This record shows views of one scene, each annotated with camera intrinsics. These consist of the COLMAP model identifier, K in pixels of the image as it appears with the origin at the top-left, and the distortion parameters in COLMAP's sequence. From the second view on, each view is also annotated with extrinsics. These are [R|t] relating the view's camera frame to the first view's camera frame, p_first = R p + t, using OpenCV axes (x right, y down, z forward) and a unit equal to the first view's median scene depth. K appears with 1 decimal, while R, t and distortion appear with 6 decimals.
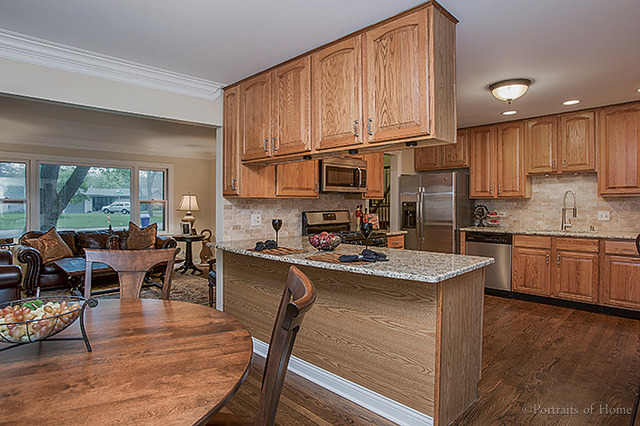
lens RADIAL K [[354.5, 0, 323.2], [0, 354.5, 206.3], [0, 0, 1]] dist [0.007423, 0.012192]
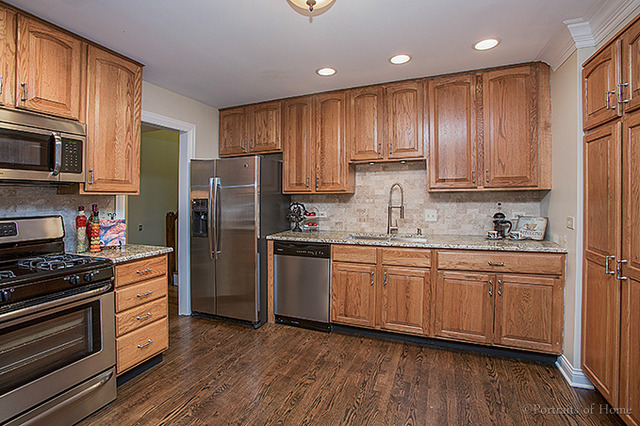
lens RADIAL K [[310.6, 0, 316.8], [0, 310.6, 212.5], [0, 0, 1]] dist [-0.041144, 0.000560]
pose [[0.924802, -0.019885, 0.379930, 0.275465], [0.005822, 0.999256, 0.038126, -0.008399], [-0.380405, -0.033047, 0.924229, 0.445178]]
